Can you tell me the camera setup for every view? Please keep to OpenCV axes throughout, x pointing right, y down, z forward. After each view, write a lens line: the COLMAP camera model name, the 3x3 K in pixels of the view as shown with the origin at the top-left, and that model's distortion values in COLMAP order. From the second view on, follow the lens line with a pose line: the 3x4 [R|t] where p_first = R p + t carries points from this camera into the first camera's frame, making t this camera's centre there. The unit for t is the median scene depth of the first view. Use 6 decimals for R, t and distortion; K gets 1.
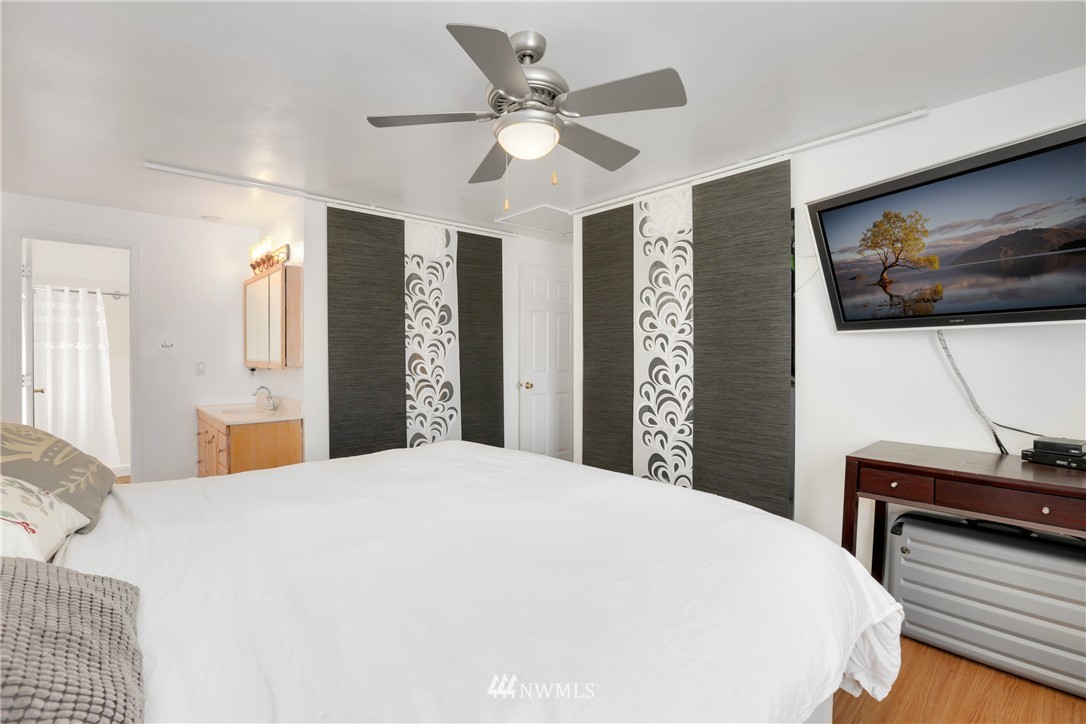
lens RADIAL K [[495.9, 0, 544.1], [0, 495.9, 360.6], [0, 0, 1]] dist [-0.002469, 0.000520]
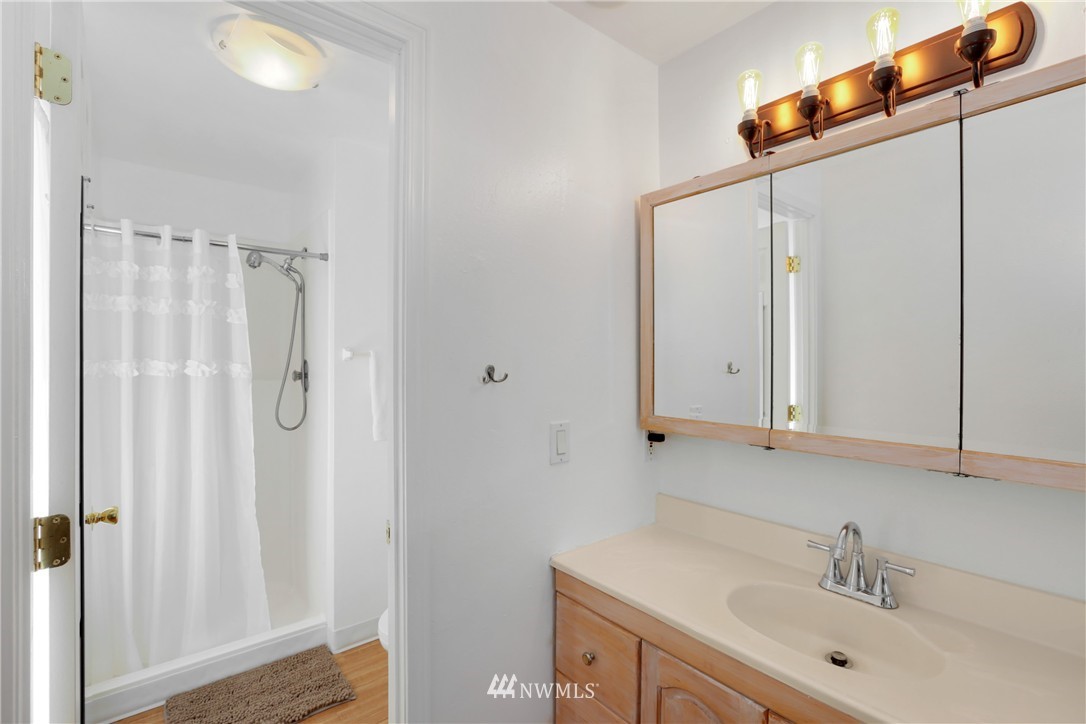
lens RADIAL K [[495.9, 0, 541.9], [0, 495.9, 360.1], [0, 0, 1]] dist [-0.002469, 0.000520]
pose [[0.997829, 0.001224, -0.065843, -0.621096], [-0.002010, 0.999928, -0.011872, -0.032376], [0.065823, 0.011979, 0.997759, 0.605417]]
